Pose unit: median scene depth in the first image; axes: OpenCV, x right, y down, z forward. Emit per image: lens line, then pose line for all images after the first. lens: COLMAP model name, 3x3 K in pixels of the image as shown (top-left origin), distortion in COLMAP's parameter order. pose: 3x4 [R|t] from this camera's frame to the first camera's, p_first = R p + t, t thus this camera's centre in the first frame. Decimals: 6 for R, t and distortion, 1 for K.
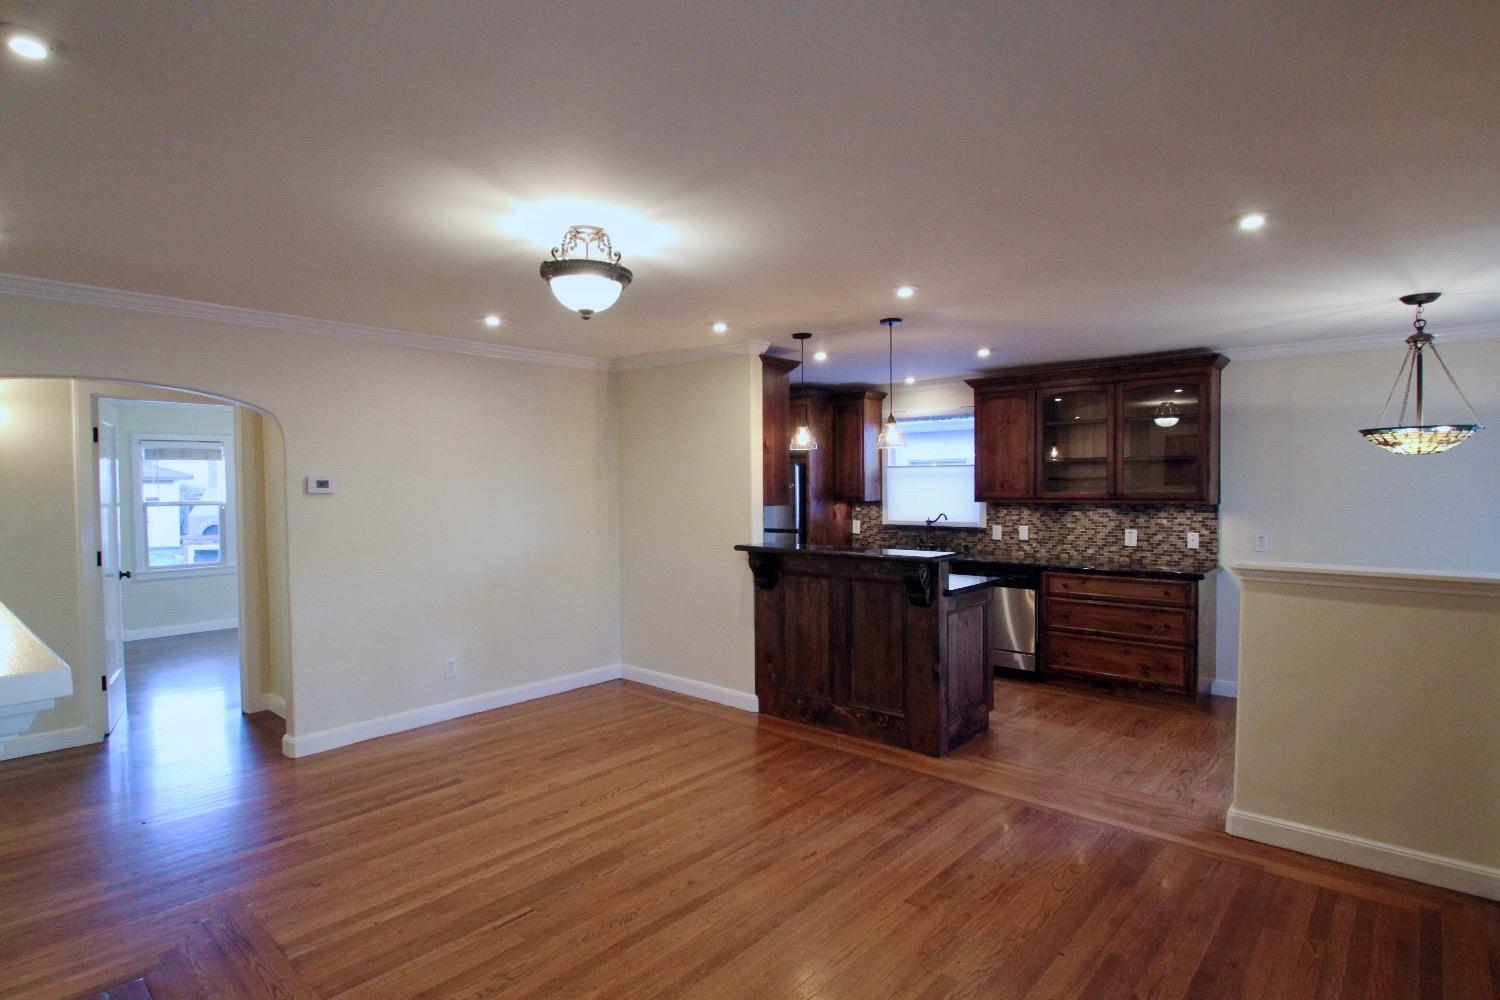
lens RADIAL K [[762.0, 0, 725.5], [0, 762.0, 506.7], [0, 0, 1]] dist [0.004324, -0.015069]
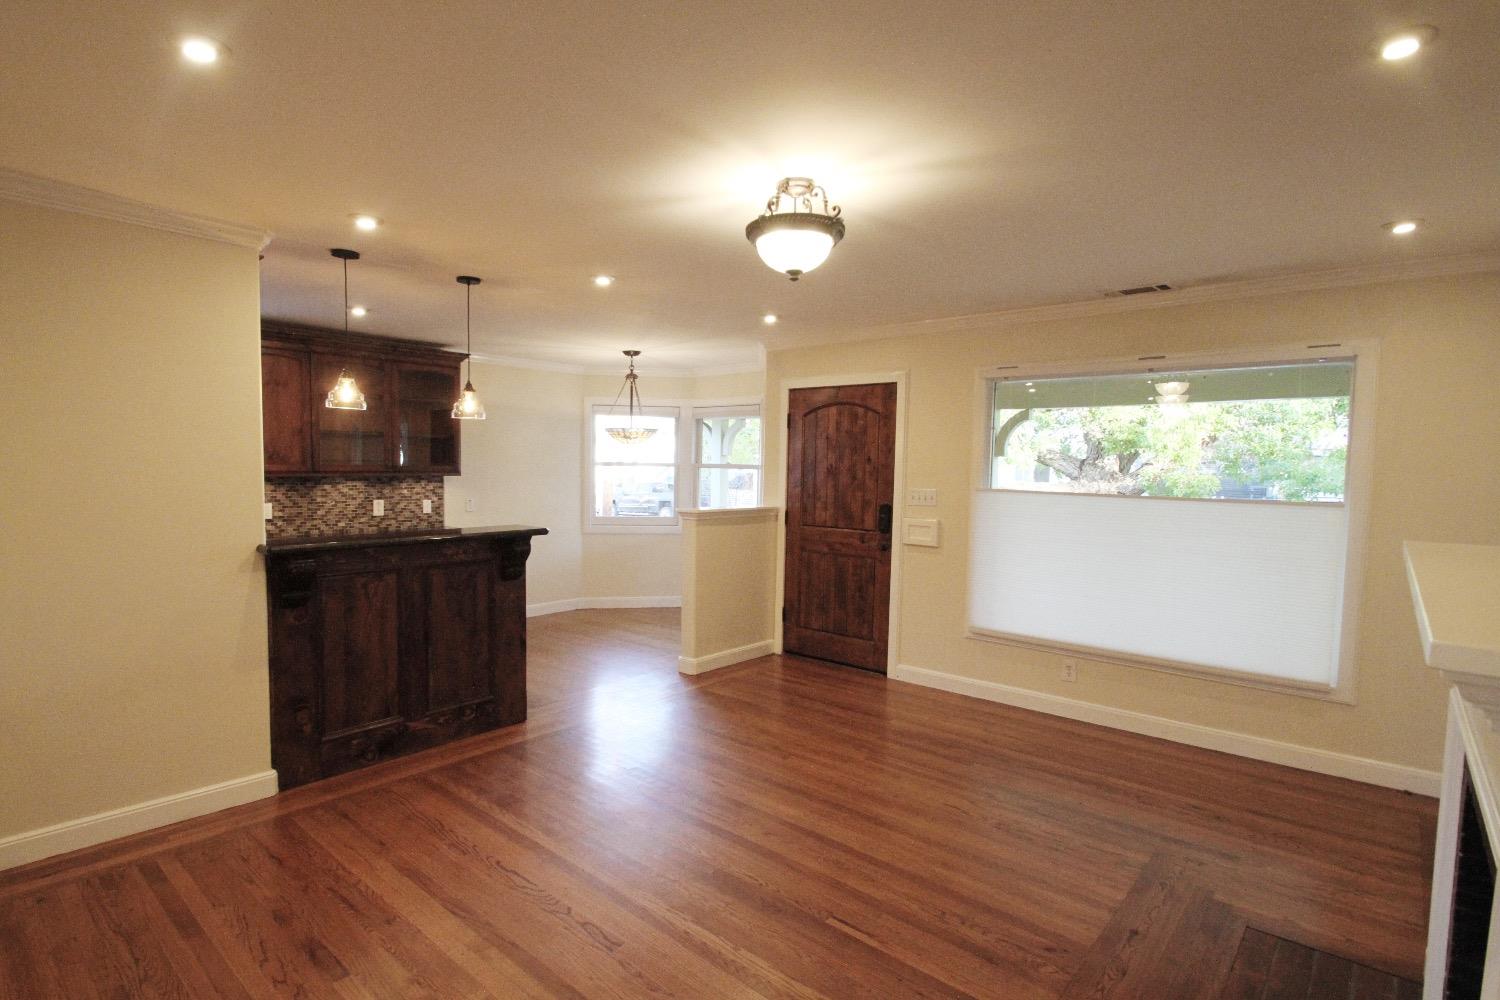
lens RADIAL K [[762.0, 0, 725.5], [0, 762.0, 506.7], [0, 0, 1]] dist [0.004324, -0.015069]
pose [[-0.011074, -0.053393, 0.998512, -0.593574], [0.015167, 0.998450, 0.053558, -0.011865], [-0.999824, 0.015737, -0.010247, 0.581781]]
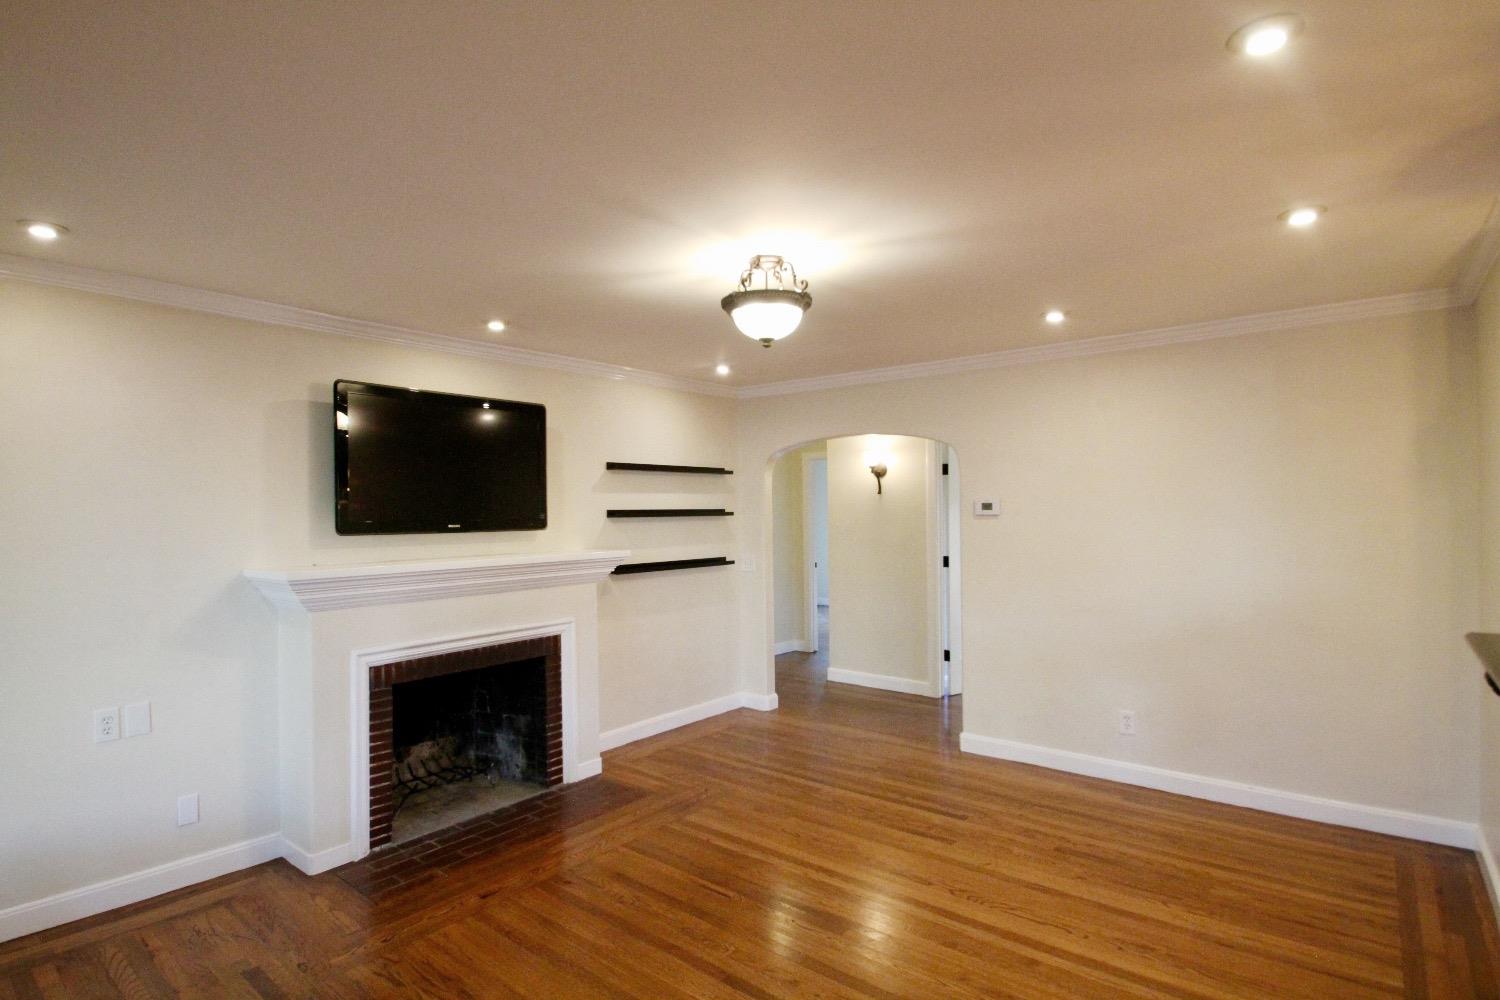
lens RADIAL K [[757.4, 0, 720.9], [0, 757.4, 496.8], [0, 0, 1]] dist [0.000148, -0.017498]
pose [[0.034721, -0.014291, -0.999295, 0.433980], [-0.020065, 0.999686, -0.014994, -0.015953], [0.999196, 0.020572, 0.034424, 0.481598]]
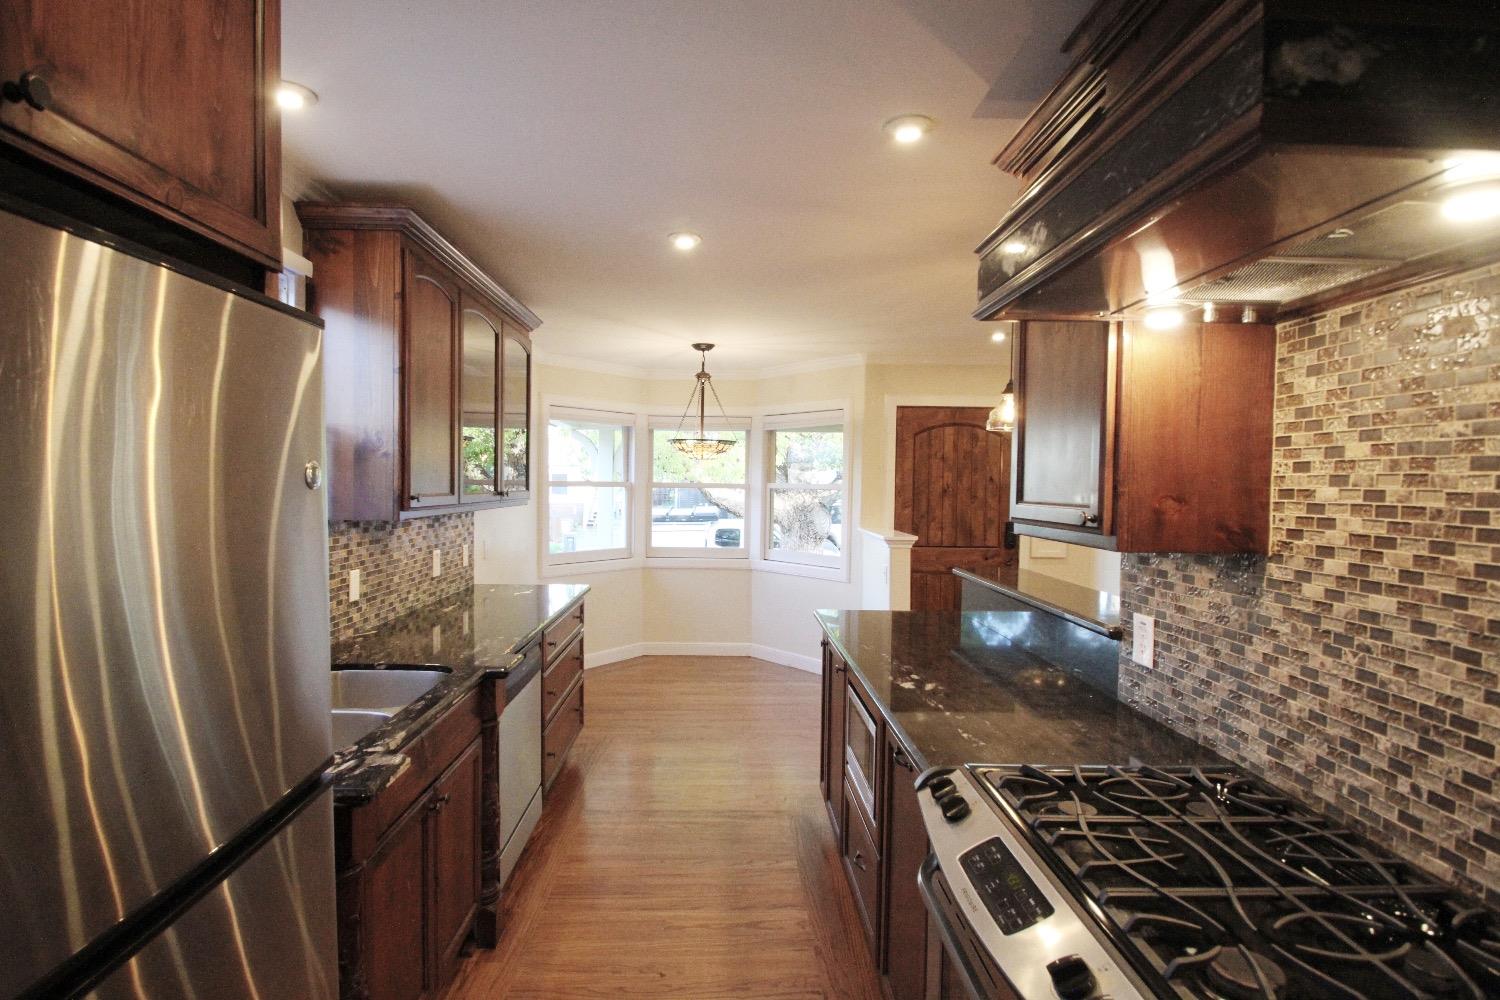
lens RADIAL K [[757.4, 0, 720.9], [0, 757.4, 496.8], [0, 0, 1]] dist [0.000148, -0.017498]
pose [[-0.672523, -0.020280, 0.739798, -0.098412], [0.012124, 0.999188, 0.038411, -0.038519], [-0.739977, 0.034801, -0.671731, 1.376736]]
